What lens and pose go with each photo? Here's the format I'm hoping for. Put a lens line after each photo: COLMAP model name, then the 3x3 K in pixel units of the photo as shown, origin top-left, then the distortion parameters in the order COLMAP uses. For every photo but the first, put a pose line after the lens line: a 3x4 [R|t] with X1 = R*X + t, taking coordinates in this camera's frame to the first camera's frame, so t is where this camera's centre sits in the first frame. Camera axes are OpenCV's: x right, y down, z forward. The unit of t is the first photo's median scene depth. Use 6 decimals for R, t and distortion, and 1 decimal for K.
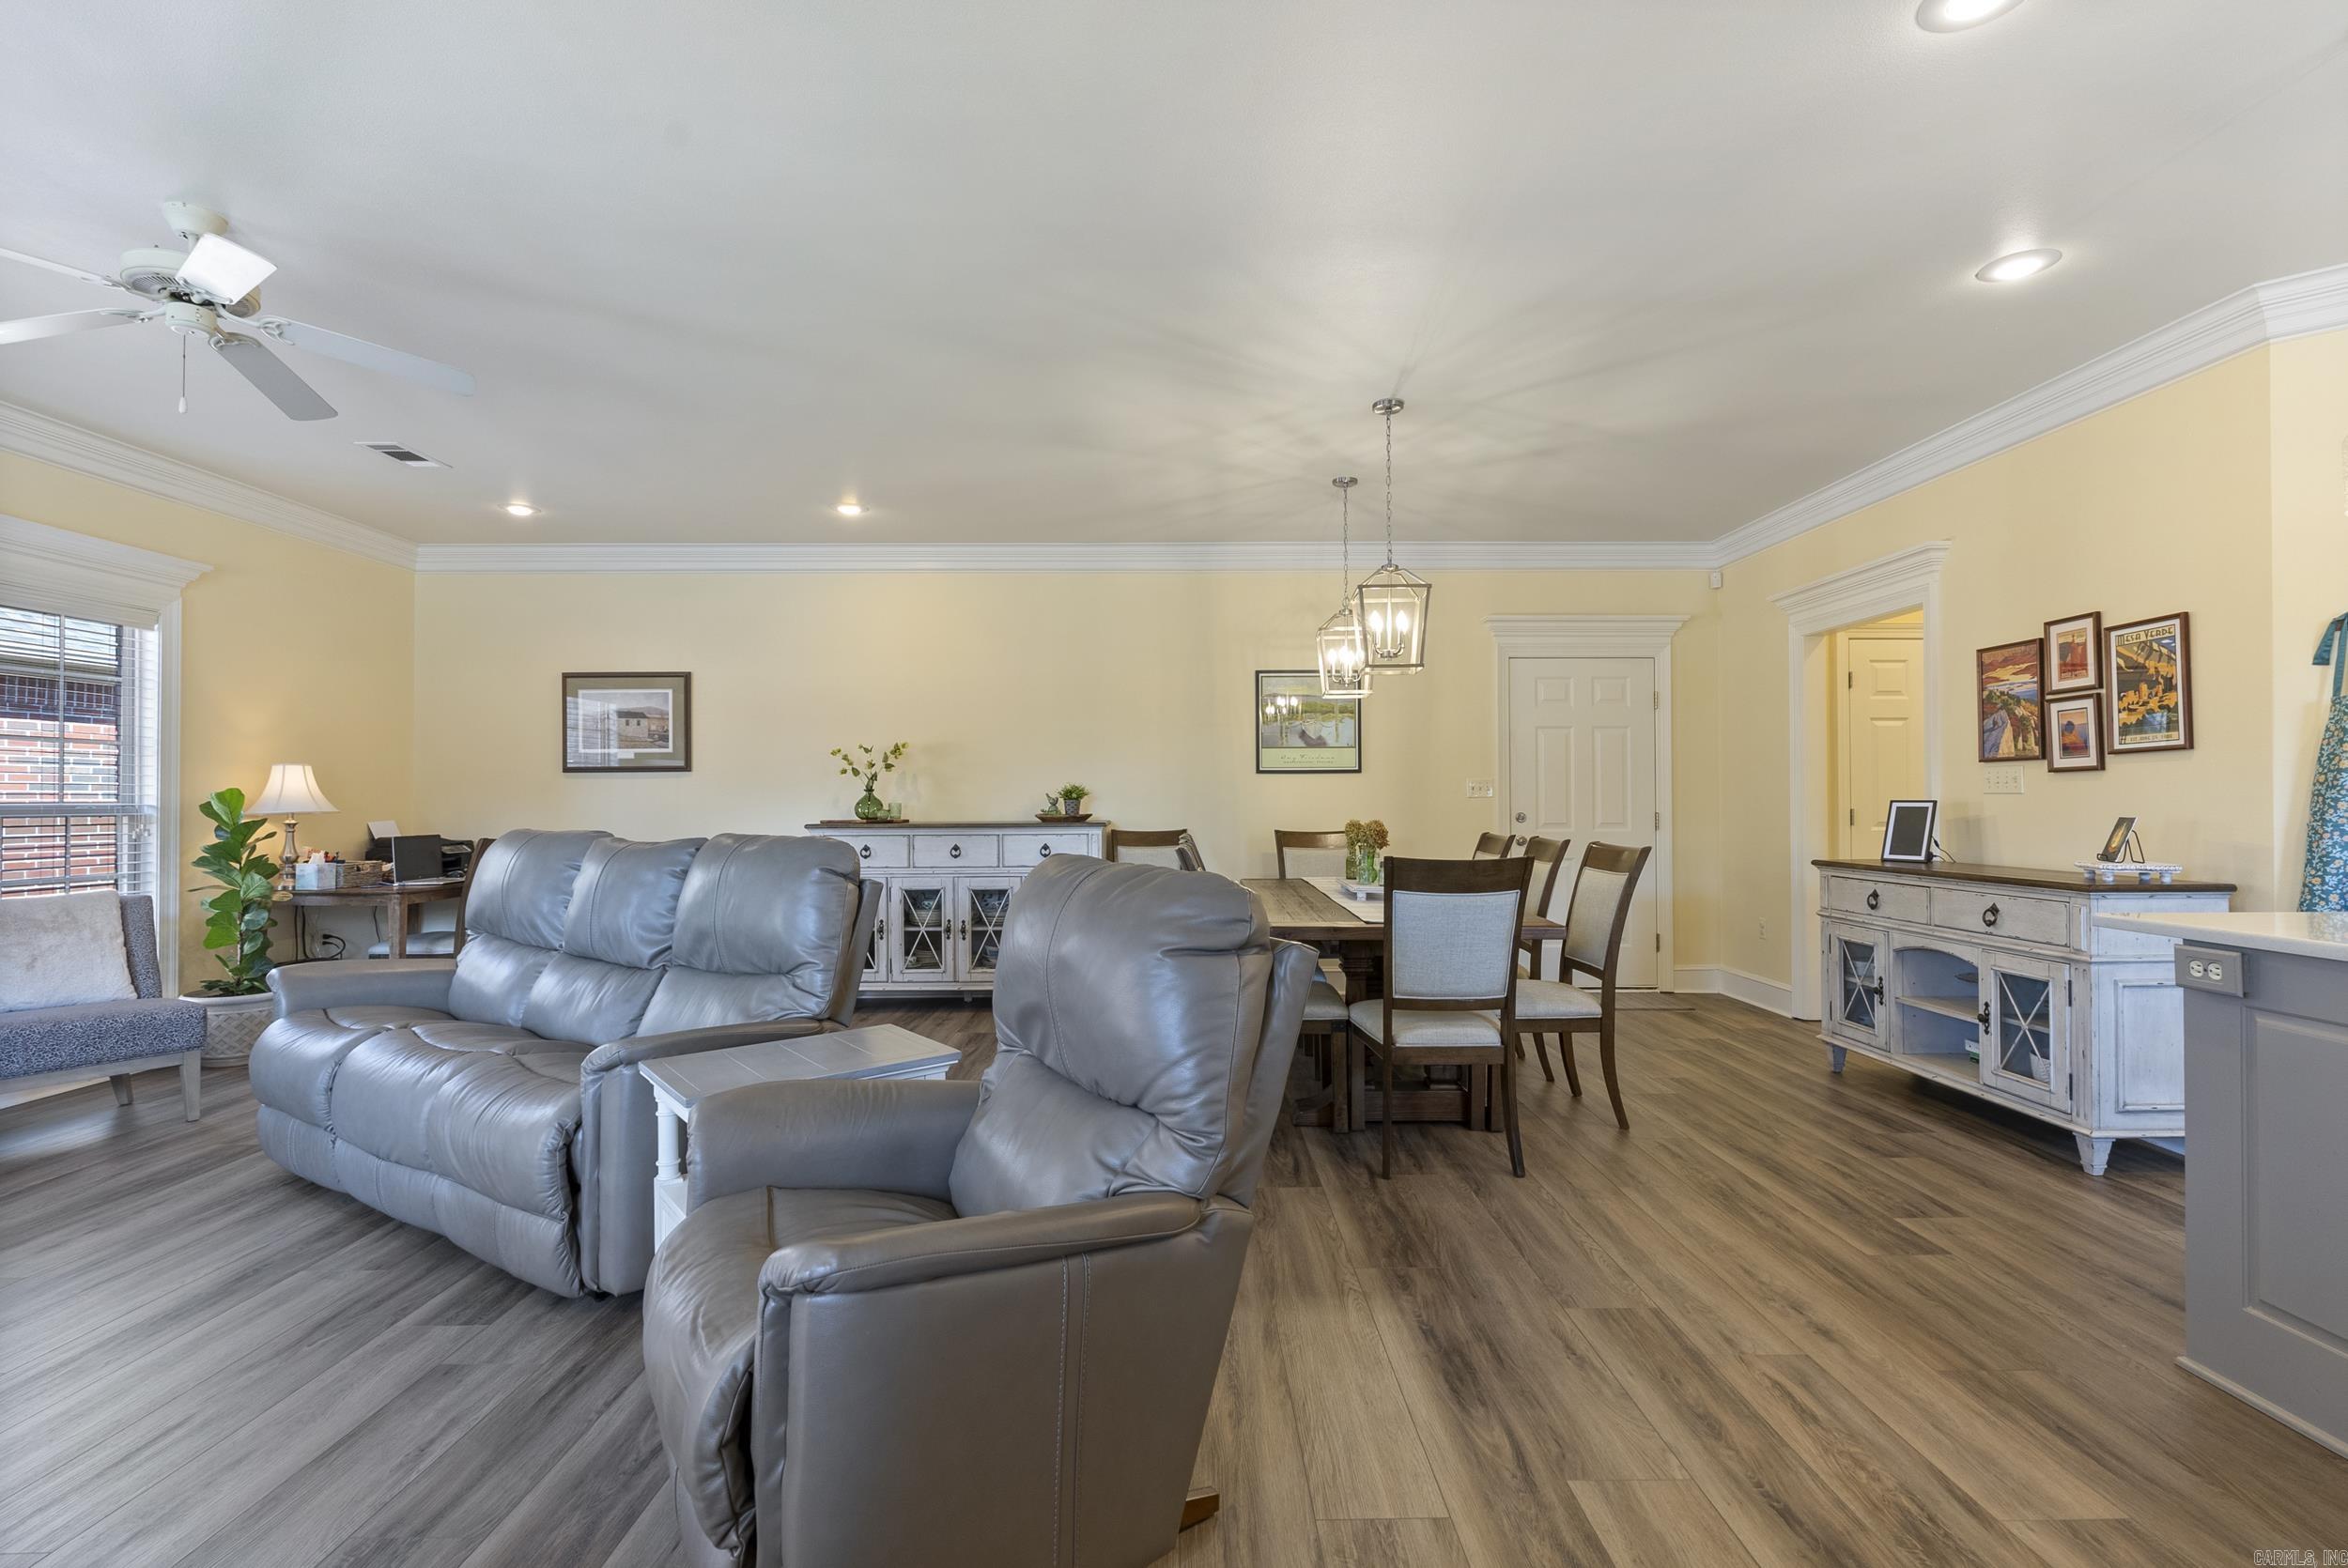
lens RADIAL K [[1066.9, 0, 1187.2], [0, 1066.9, 784.3], [0, 0, 1]] dist [-0.000918, -0.000286]
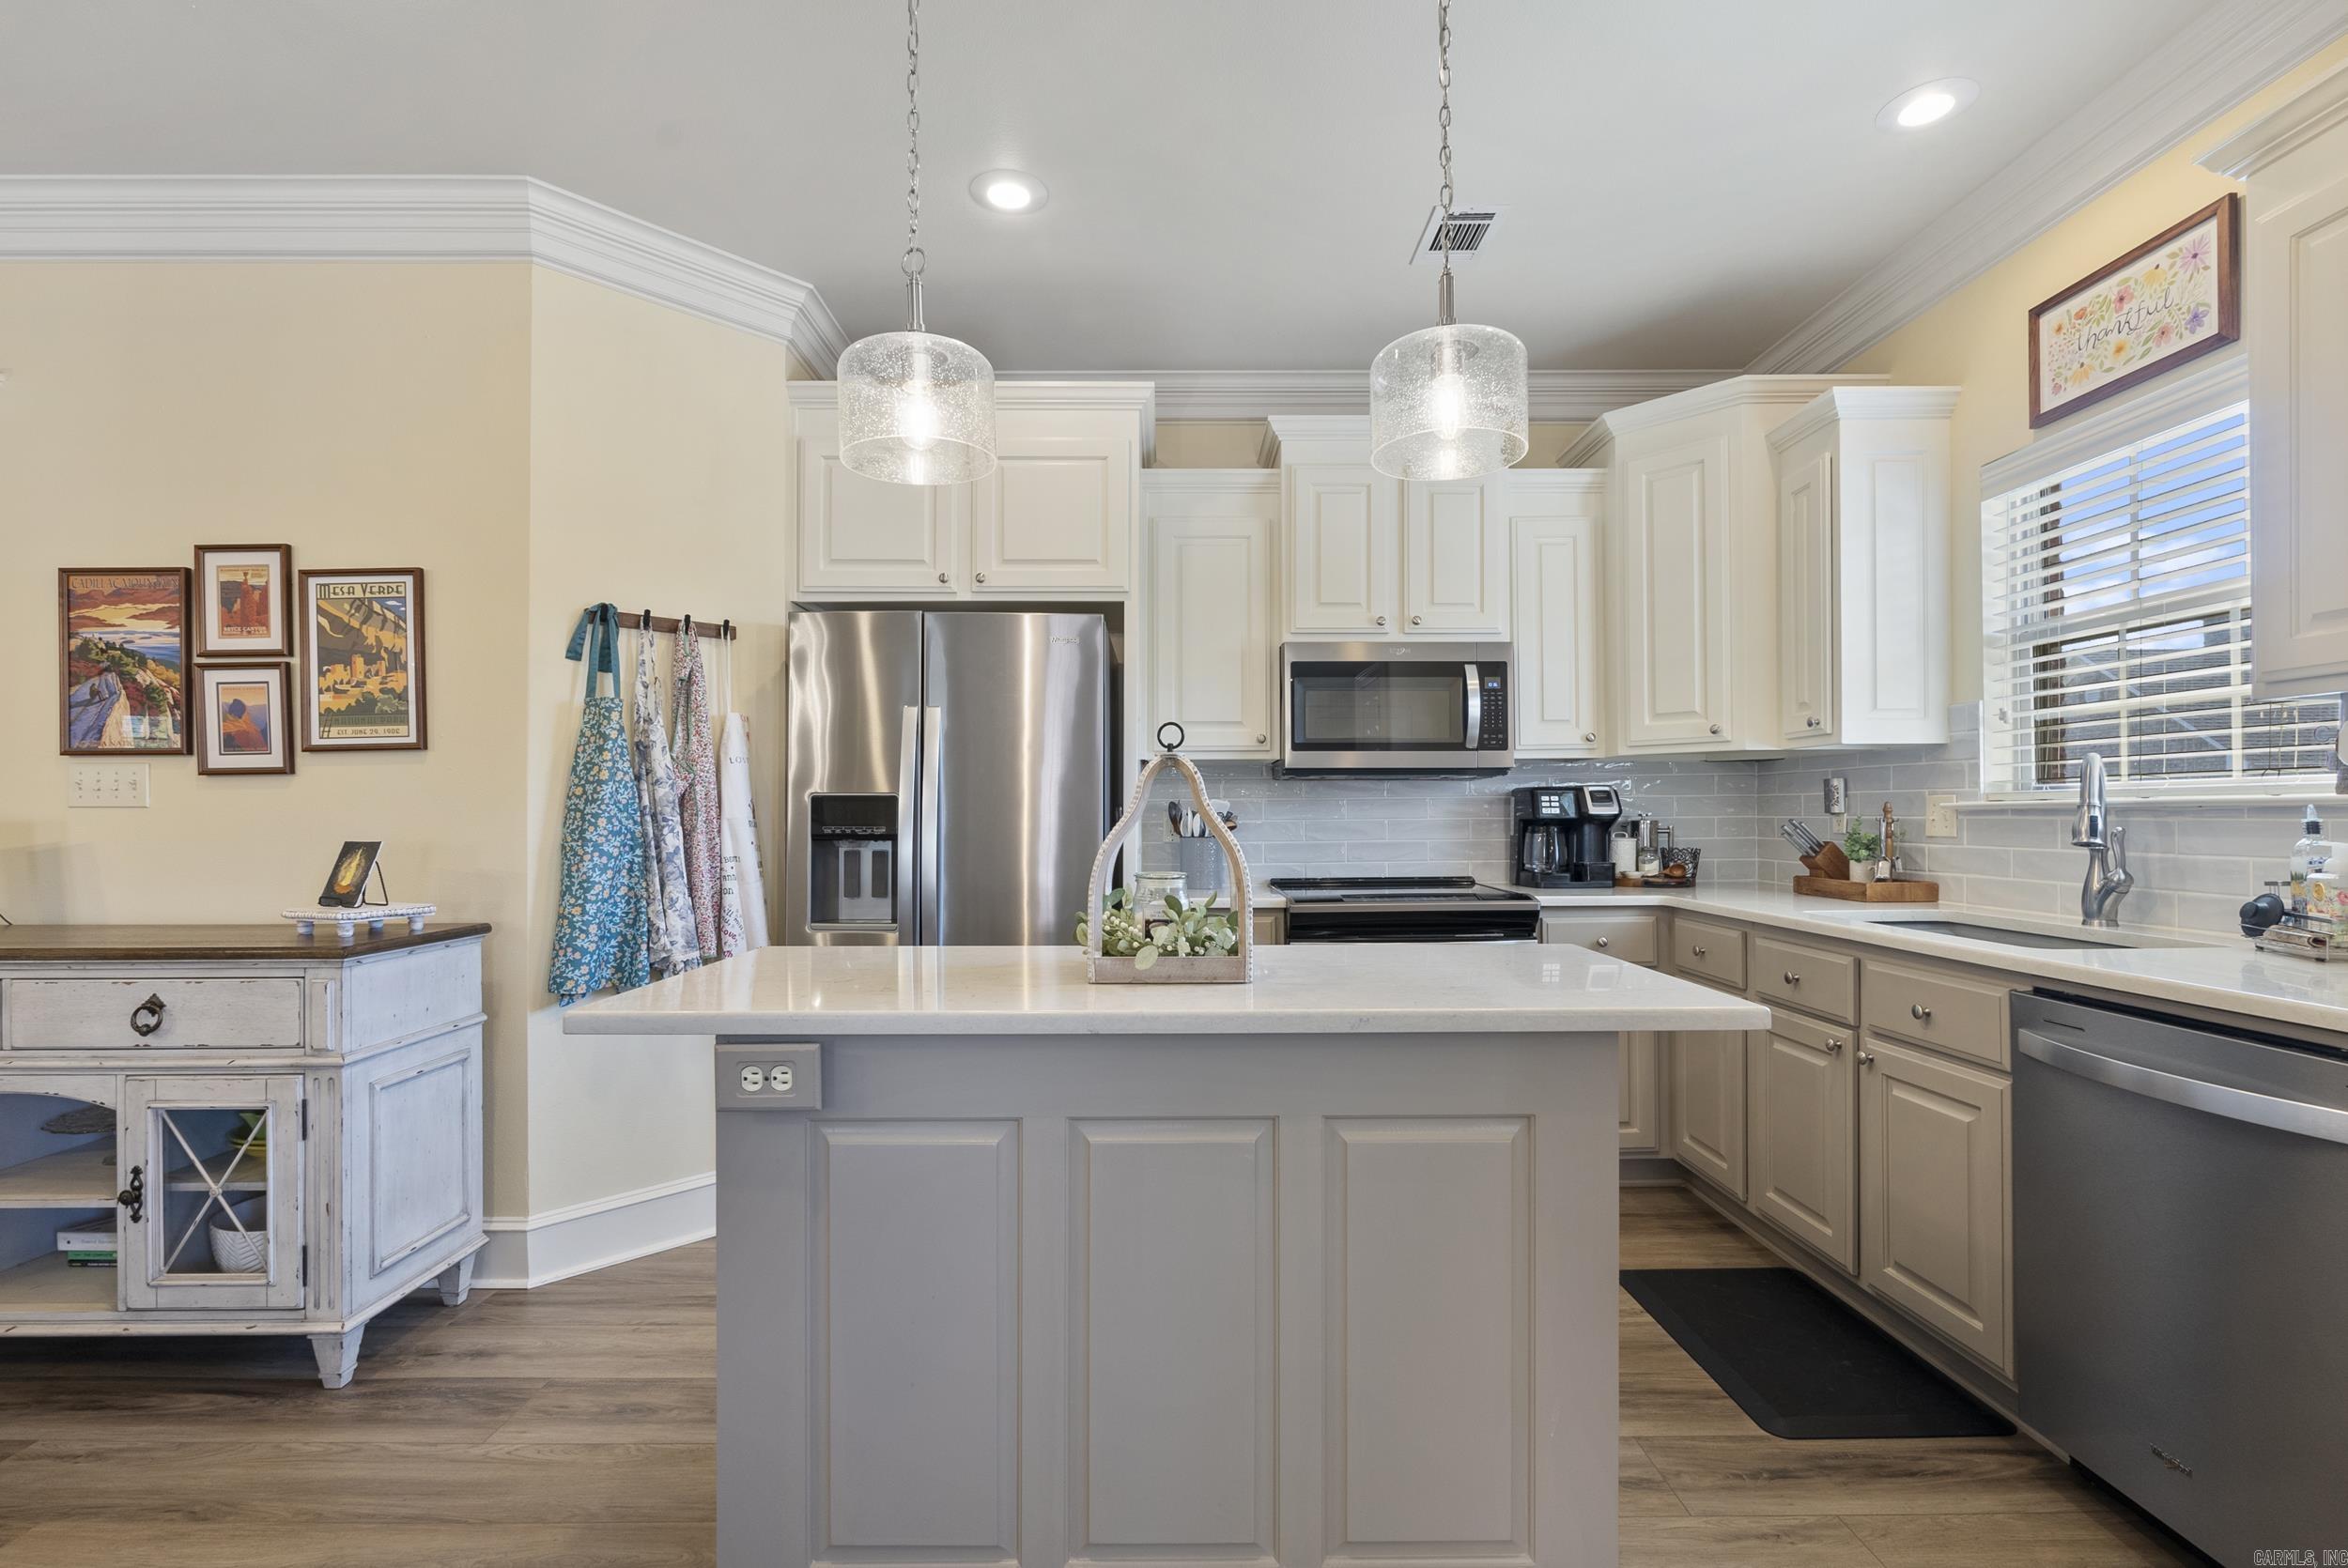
lens RADIAL K [[1066.6, 0, 1185.9], [0, 1066.6, 811.3], [0, 0, 1]] dist [-0.007855, 0.000560]
pose [[0.008761, 0.003882, 0.999954, 0.164058], [-0.011705, 0.999924, -0.003779, 0.006346], [-0.999893, -0.011672, 0.008805, 0.390602]]
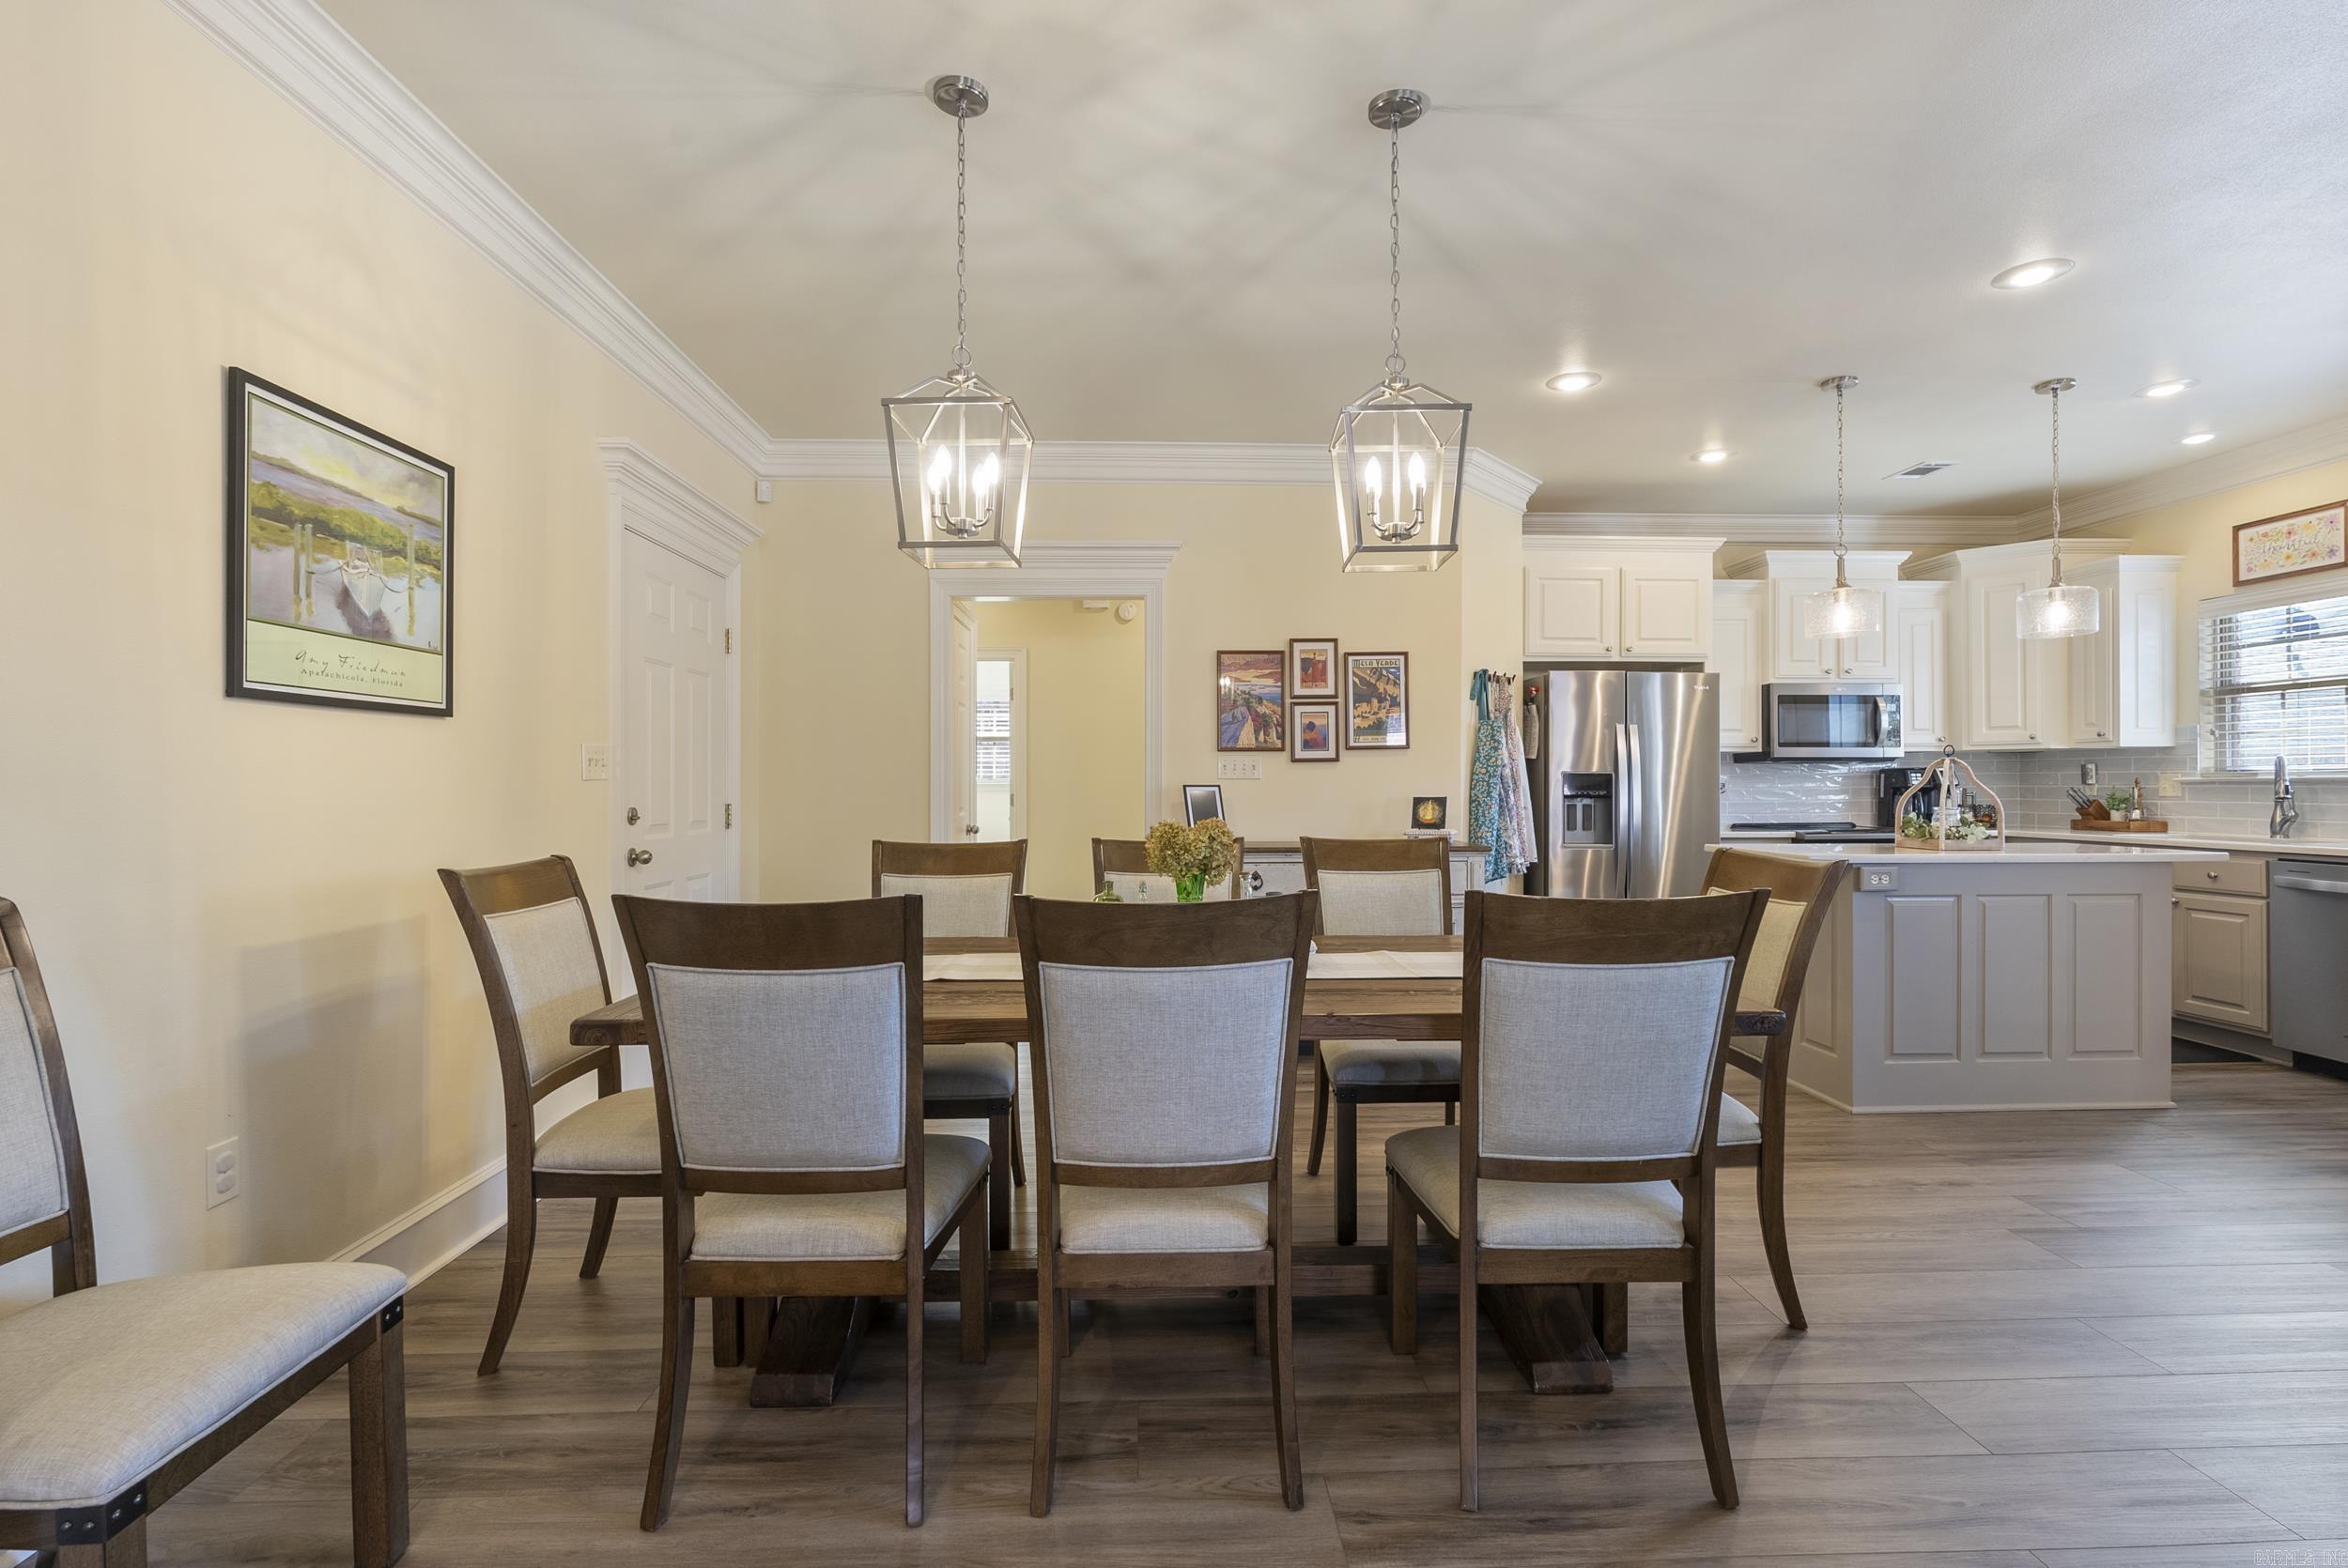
lens RADIAL K [[1062.6, 0, 1187.1], [0, 1062.6, 784.9], [0, 0, 1]] dist [-0.004702, -0.000448]
pose [[-0.029834, 0.002667, 0.999551, -0.404694], [-0.012863, 0.999913, -0.003052, 0.020332], [-0.999472, -0.012948, -0.029797, 1.160803]]
